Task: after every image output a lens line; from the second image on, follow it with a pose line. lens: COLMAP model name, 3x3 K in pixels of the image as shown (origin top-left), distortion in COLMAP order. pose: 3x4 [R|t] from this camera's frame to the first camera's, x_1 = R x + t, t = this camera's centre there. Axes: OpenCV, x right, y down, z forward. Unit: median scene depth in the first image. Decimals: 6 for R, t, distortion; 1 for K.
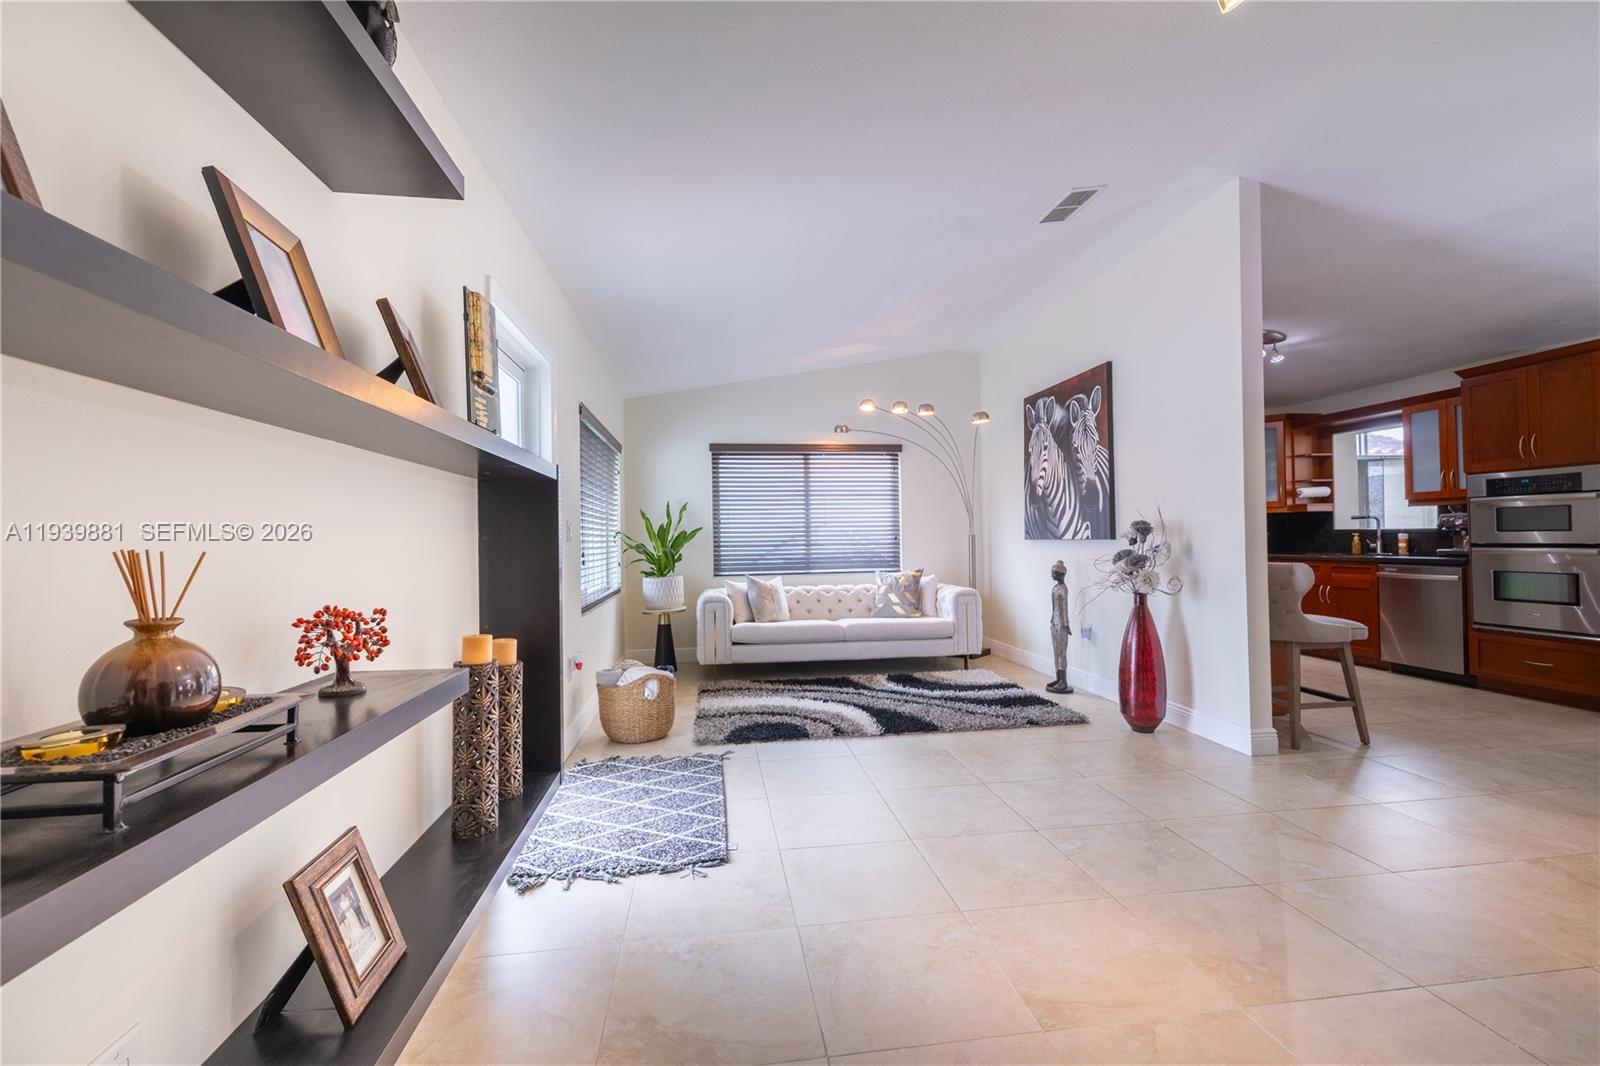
lens RADIAL K [[668.4, 0, 807.3], [0, 668.4, 530.9], [0, 0, 1]] dist [0.003291, 0.000415]
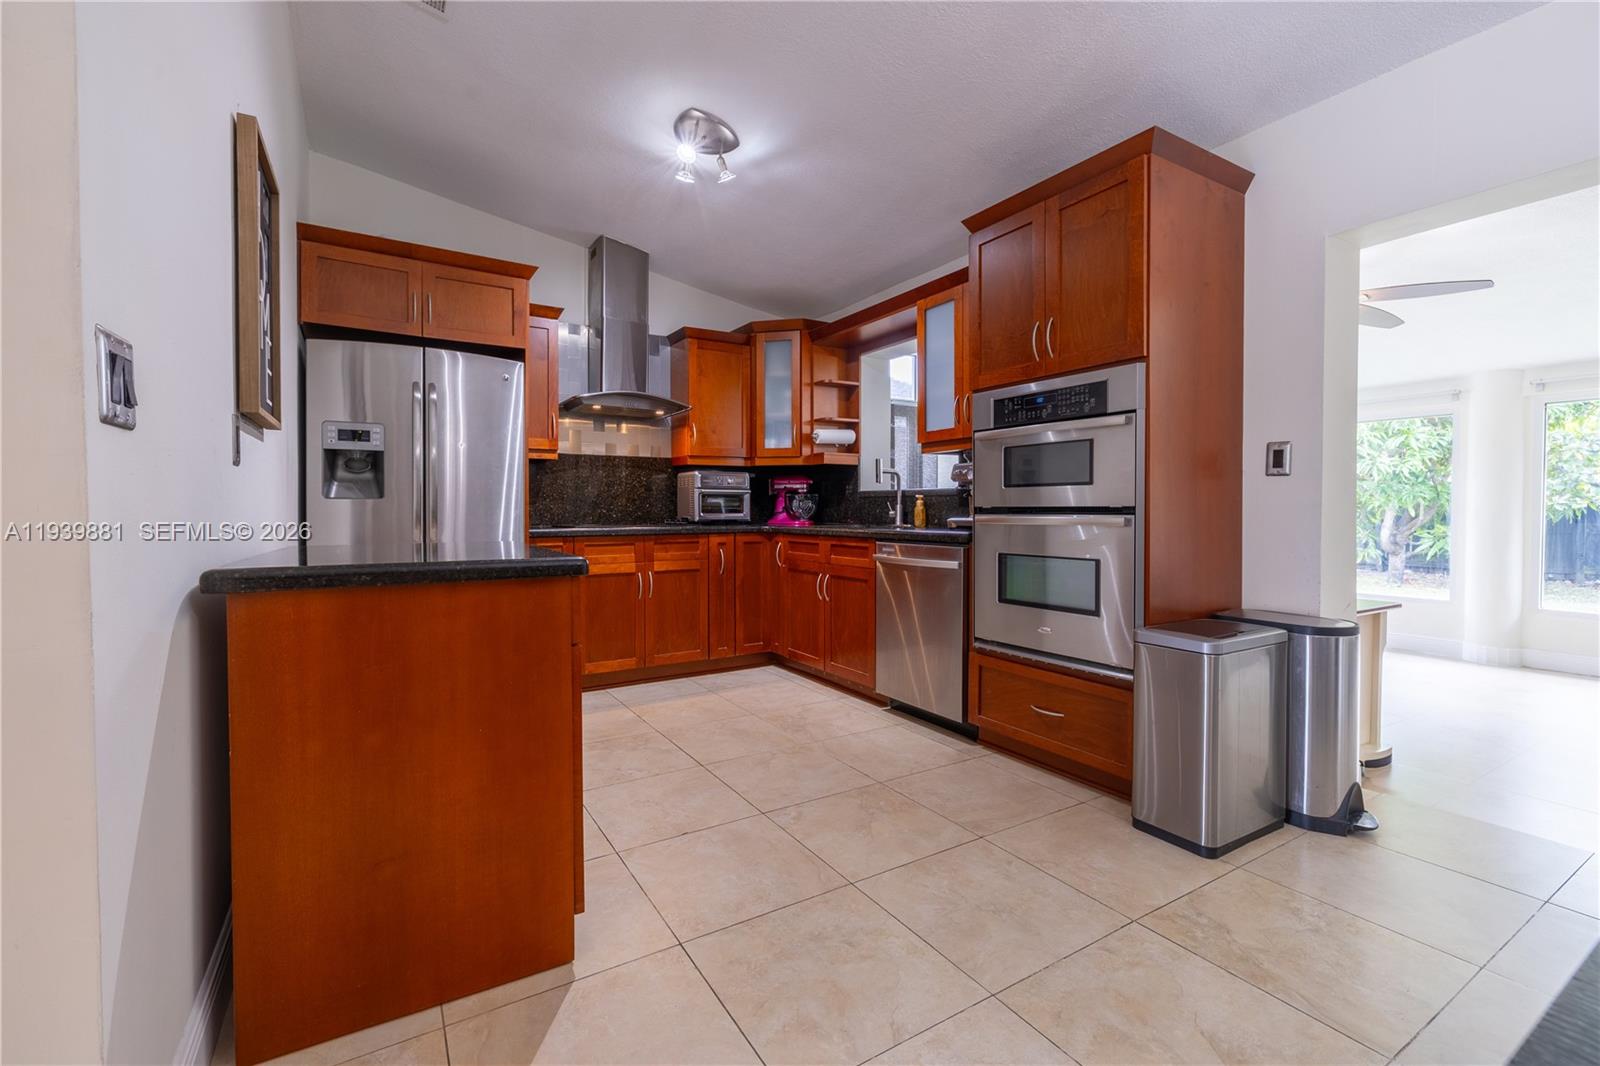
lens RADIAL K [[668.4, 0, 795.9], [0, 668.4, 525.5], [0, 0, 1]] dist [0.003291, 0.000415]
pose [[0.922372, -0.000073, 0.386302, 0.501800], [-0.011515, 0.999550, 0.027685, 0.016614], [-0.386130, -0.029984, 0.921957, 0.418545]]
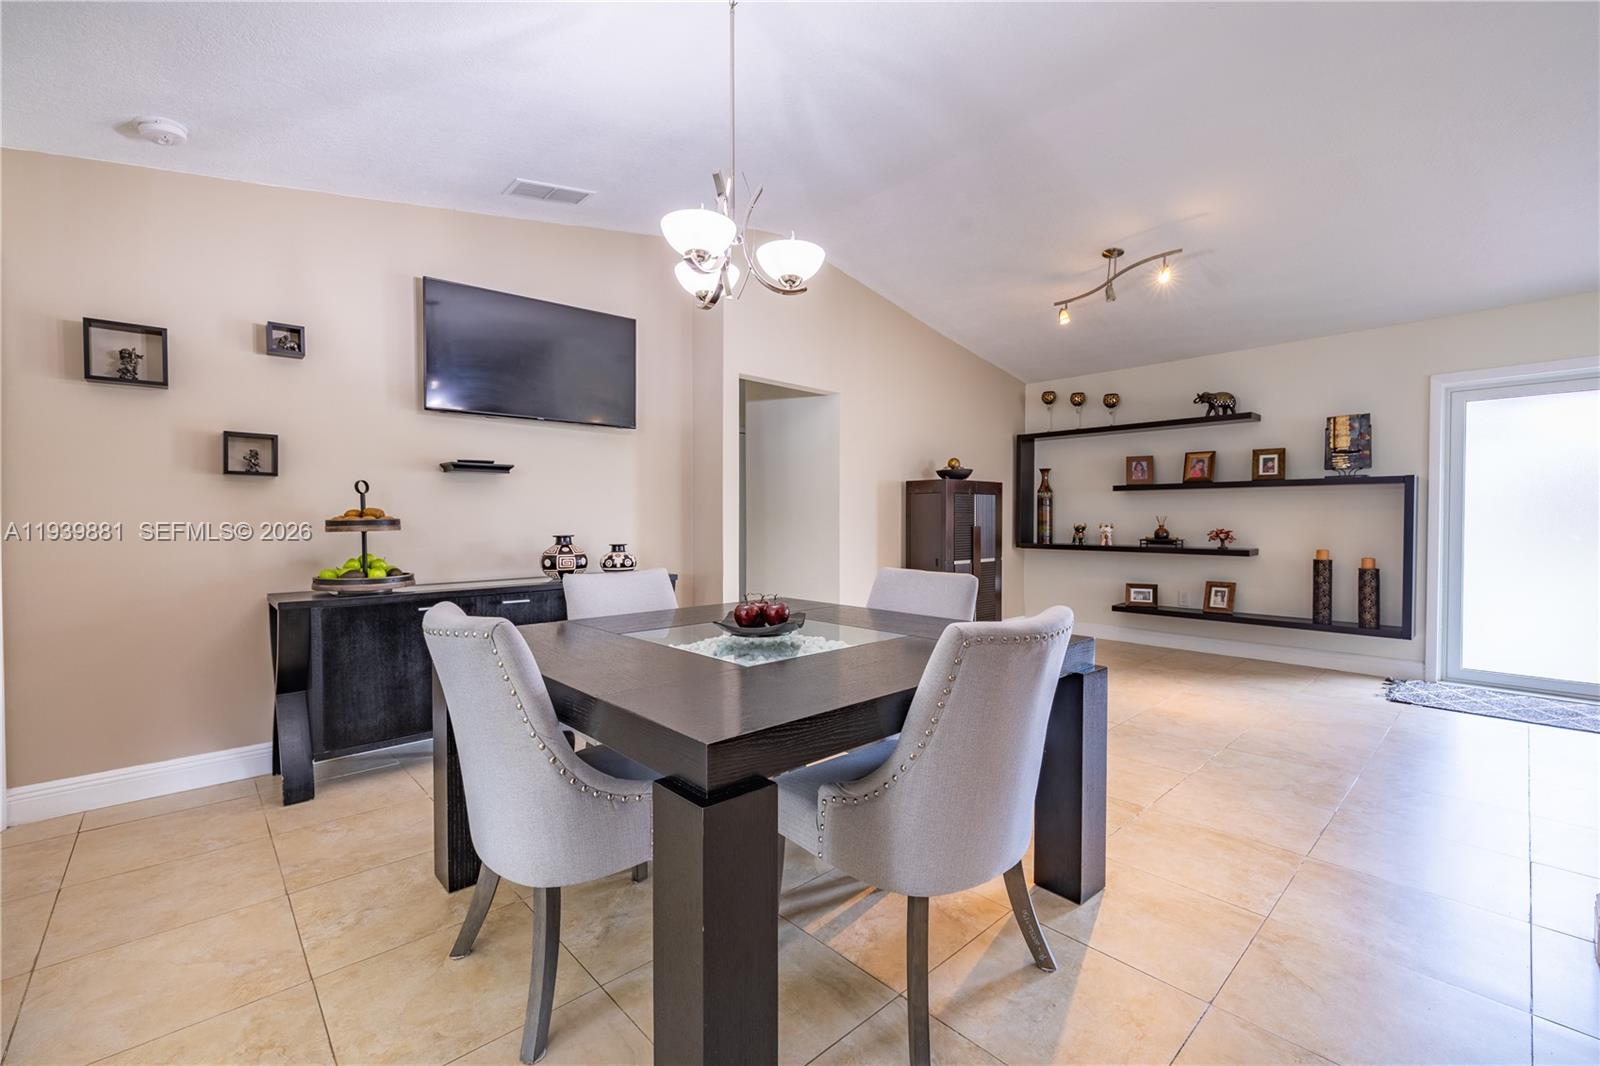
lens RADIAL K [[668.4, 0, 789.7], [0, 668.4, 528.3], [0, 0, 1]] dist [0.003291, 0.000415]
pose [[-0.822804, 0.026397, -0.567712, 2.045373], [0.018353, 0.999634, 0.019880, -0.017816], [0.568028, 0.005938, -0.822988, 1.473565]]
